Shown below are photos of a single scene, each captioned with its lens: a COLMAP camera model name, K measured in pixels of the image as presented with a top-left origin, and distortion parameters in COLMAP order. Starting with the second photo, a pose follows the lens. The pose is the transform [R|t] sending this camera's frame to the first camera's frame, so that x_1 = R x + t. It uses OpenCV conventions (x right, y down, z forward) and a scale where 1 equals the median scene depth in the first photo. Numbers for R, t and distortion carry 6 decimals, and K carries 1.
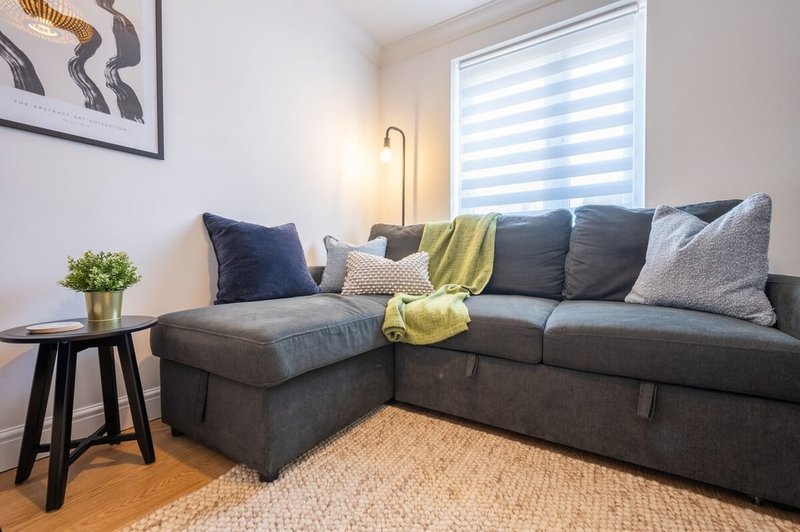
lens RADIAL K [[330.1, 0, 400.0], [0, 330.1, 266.0], [0, 0, 1]] dist [-0.002728, -0.000134]
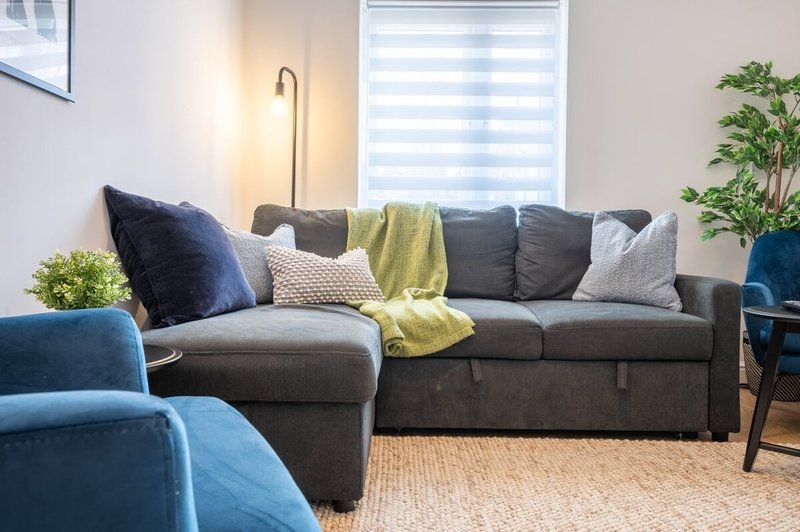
lens RADIAL K [[557.3, 0, 400.0], [0, 557.3, 266.0], [0, 0, 1]] dist [-0.004475, -0.001038]
pose [[0.851658, -0.003621, 0.524086, -0.773337], [-0.002048, 0.999945, 0.010238, -0.019535], [-0.524095, -0.009793, 0.851604, -0.251476]]
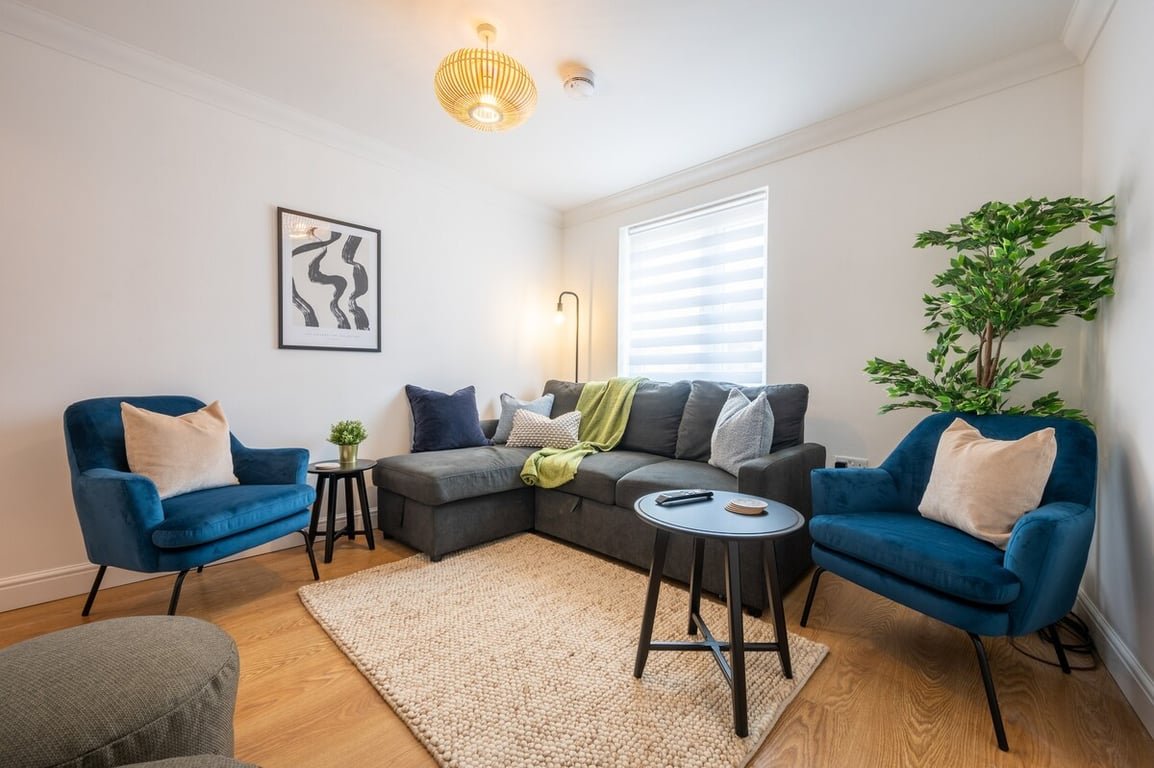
lens RADIAL K [[451.6, 0, 577.0], [0, 451.6, 384.0], [0, 0, 1]] dist [-0.001199, -0.000054]
pose [[0.980981, 0.010555, -0.193816, 0.547410], [-0.011788, 0.999917, -0.005209, -0.188093], [0.193745, 0.007395, 0.981024, -0.828249]]
